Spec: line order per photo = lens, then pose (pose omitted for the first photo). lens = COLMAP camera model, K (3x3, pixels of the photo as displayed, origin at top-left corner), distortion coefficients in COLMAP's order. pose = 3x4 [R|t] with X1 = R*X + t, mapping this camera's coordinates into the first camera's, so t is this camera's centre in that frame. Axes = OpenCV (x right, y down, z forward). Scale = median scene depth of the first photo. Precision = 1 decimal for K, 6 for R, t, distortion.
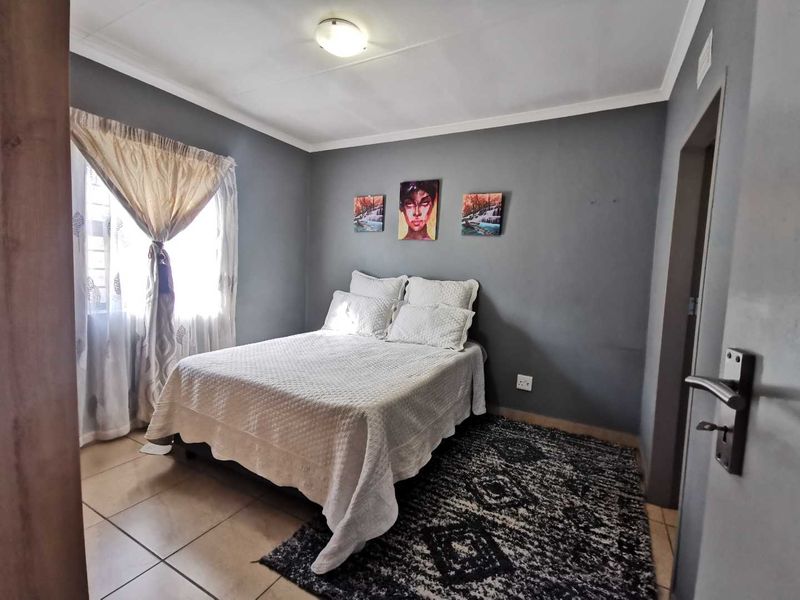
lens RADIAL K [[367.2, 0, 405.8], [0, 367.2, 296.0], [0, 0, 1]] dist [0.015980, -0.000478]
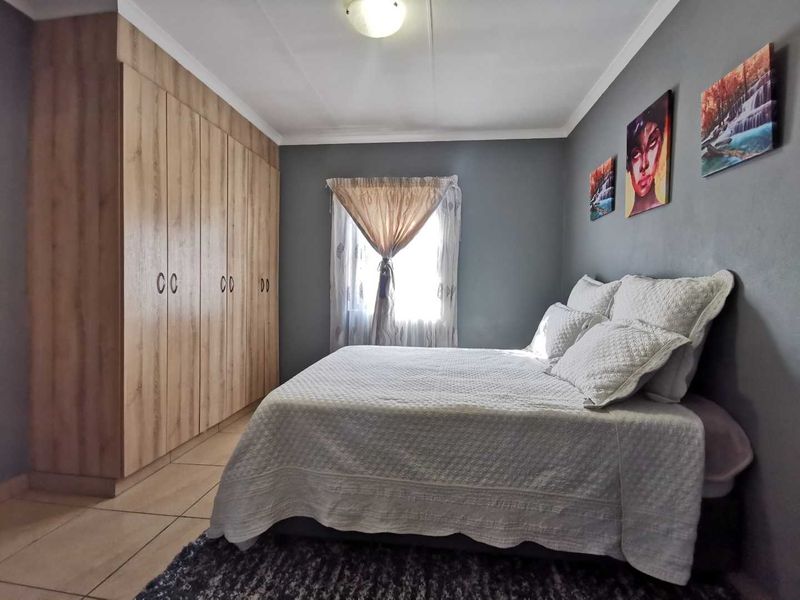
lens RADIAL K [[367.2, 0, 405.8], [0, 367.2, 296.0], [0, 0, 1]] dist [0.015980, -0.000478]
pose [[0.374637, -0.015624, -0.927040, 0.470771], [-0.072393, 0.996313, -0.046047, 0.034230], [0.924341, 0.084362, 0.372124, 0.511366]]
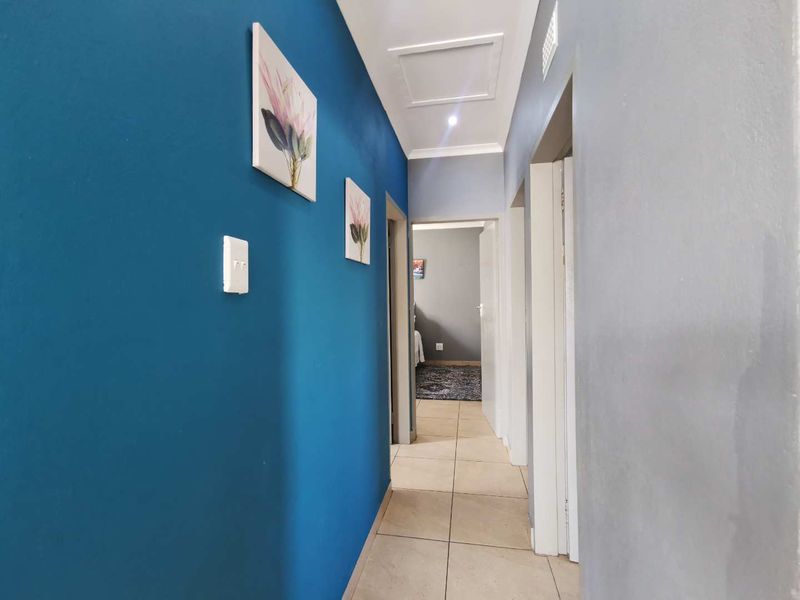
lens RADIAL K [[367.2, 0, 405.8], [0, 367.2, 296.0], [0, 0, 1]] dist [0.015980, -0.000478]
pose [[0.948129, -0.056099, 0.312896, -0.519465], [0.079667, 0.994826, -0.063042, 0.060288], [-0.307741, 0.084700, 0.947693, -0.998424]]
